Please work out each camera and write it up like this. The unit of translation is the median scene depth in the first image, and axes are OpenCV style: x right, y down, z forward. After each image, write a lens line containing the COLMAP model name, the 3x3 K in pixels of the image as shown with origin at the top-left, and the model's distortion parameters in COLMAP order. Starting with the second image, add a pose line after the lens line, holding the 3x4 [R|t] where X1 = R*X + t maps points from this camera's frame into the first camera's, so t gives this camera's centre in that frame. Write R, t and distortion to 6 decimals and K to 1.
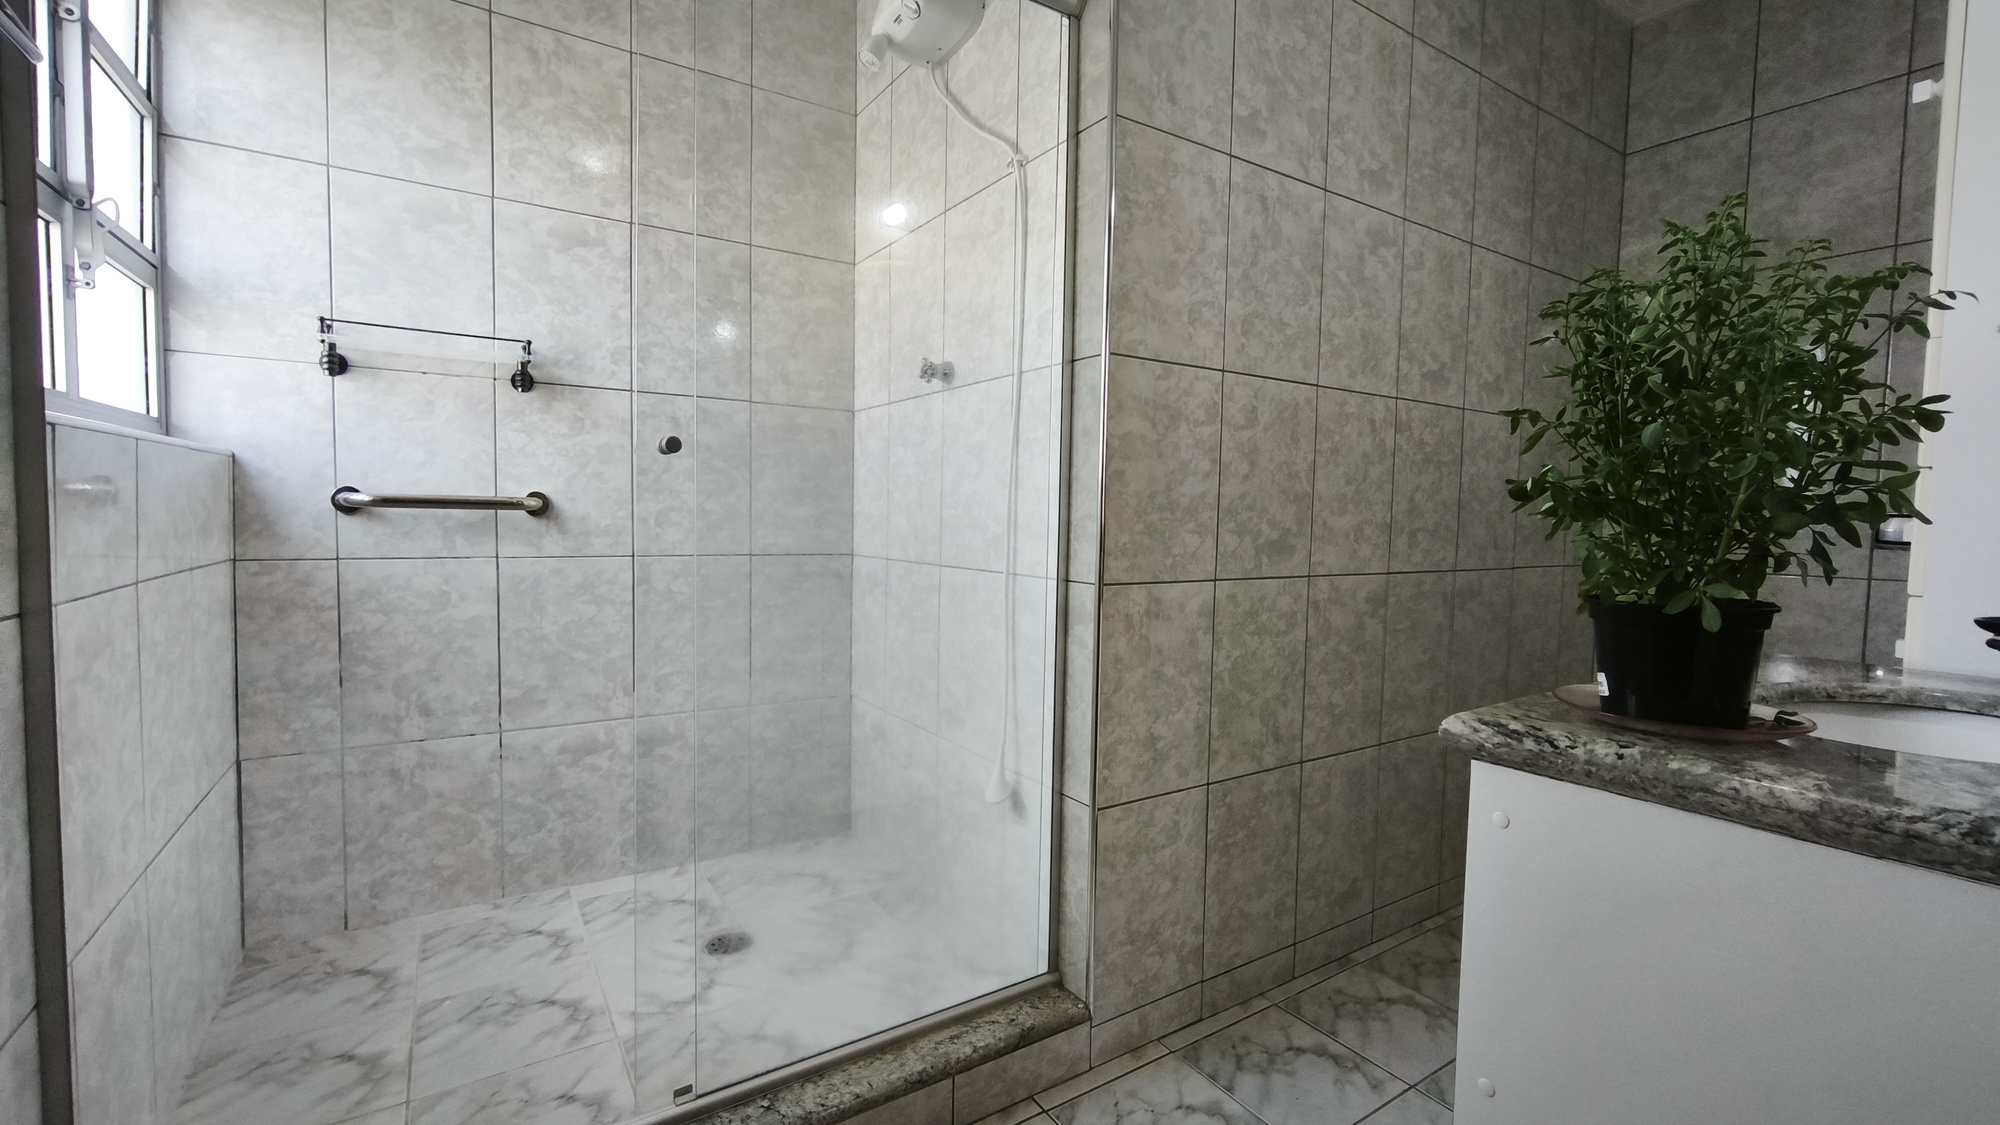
lens RADIAL K [[830.2, 0, 1010.3], [0, 830.2, 561.3], [0, 0, 1]] dist [-0.004019, 0.000420]
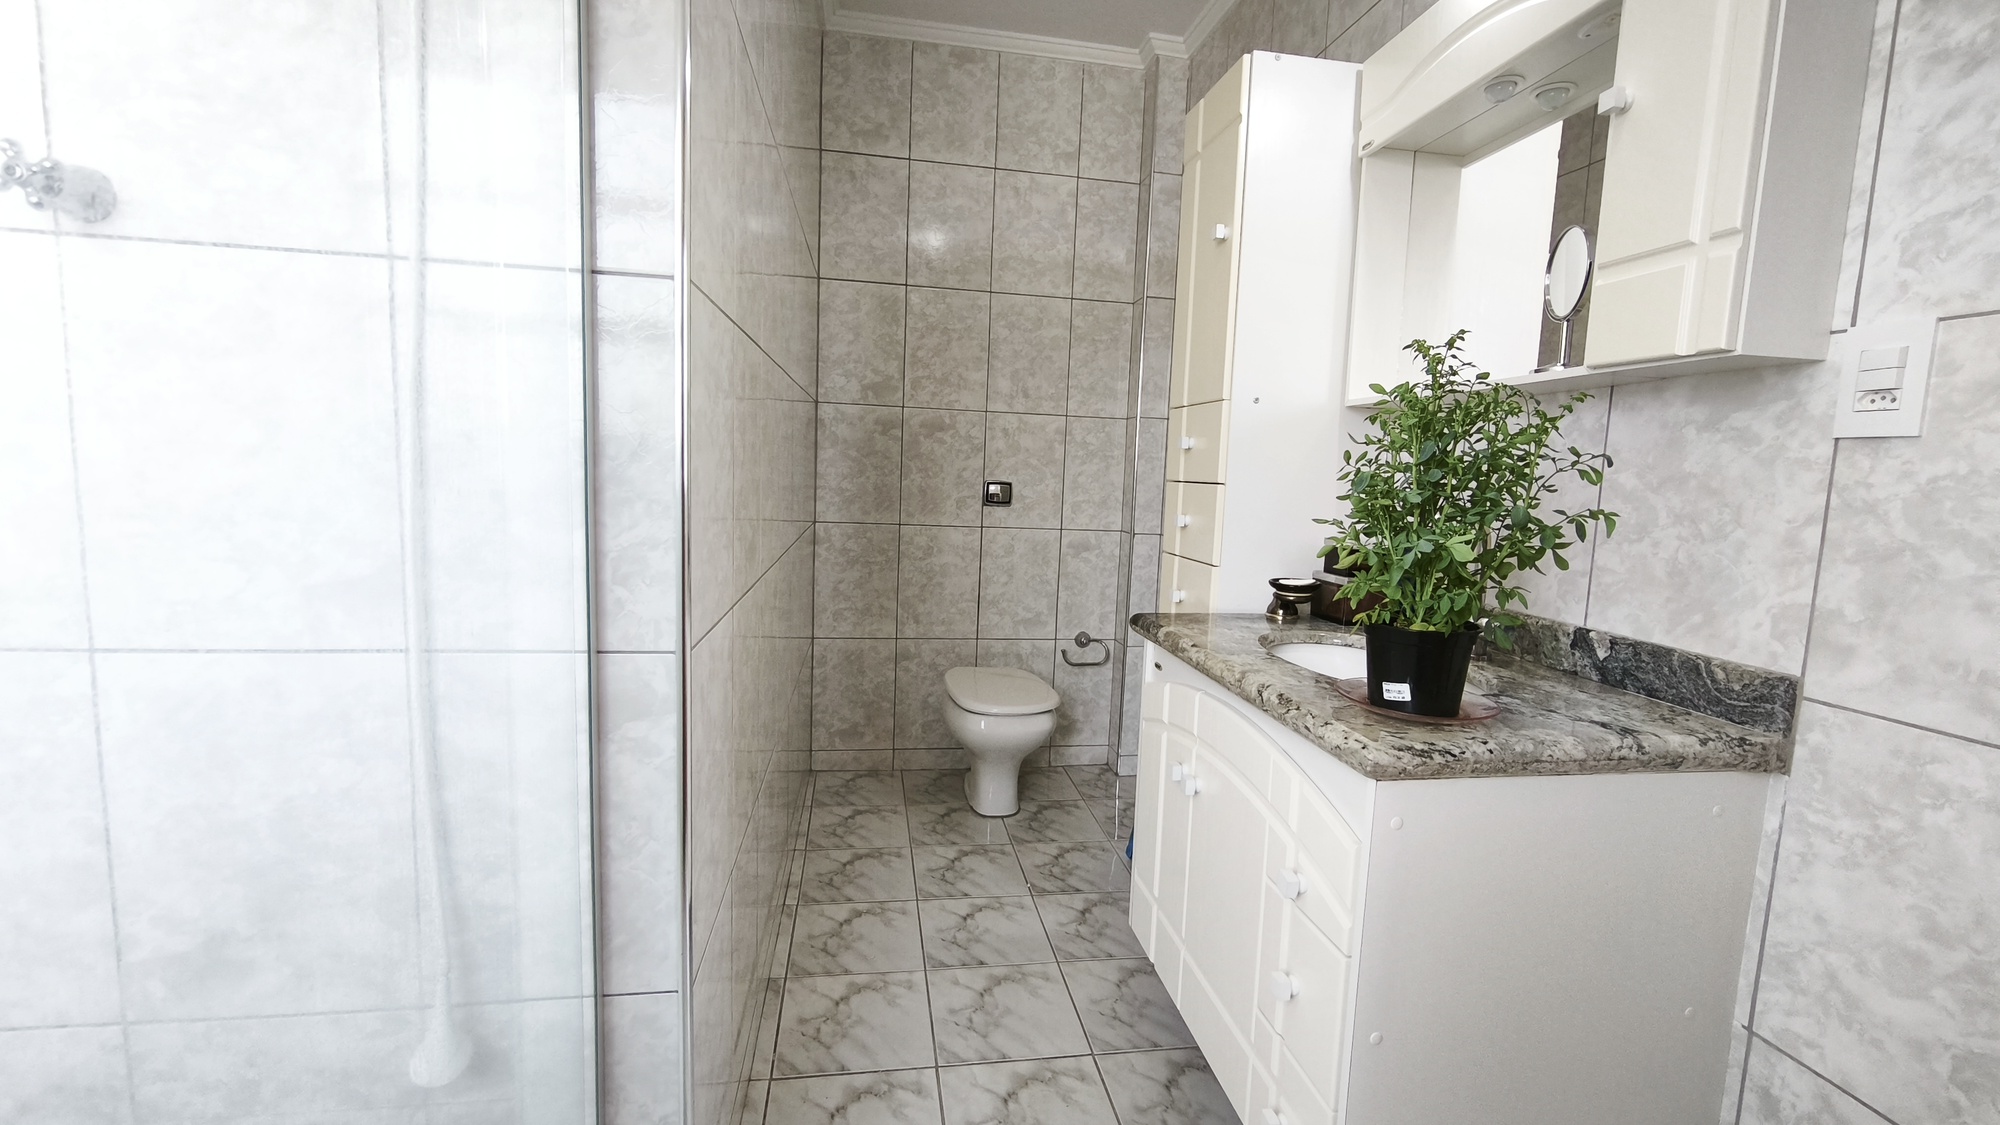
lens RADIAL K [[830.2, 0, 1005.4], [0, 830.2, 566.4], [0, 0, 1]] dist [-0.004019, 0.000420]
pose [[0.421392, -0.107937, 0.900432, -0.333968], [0.017581, 0.993677, 0.110887, -0.097507], [-0.906708, -0.030896, 0.420625, 0.491945]]
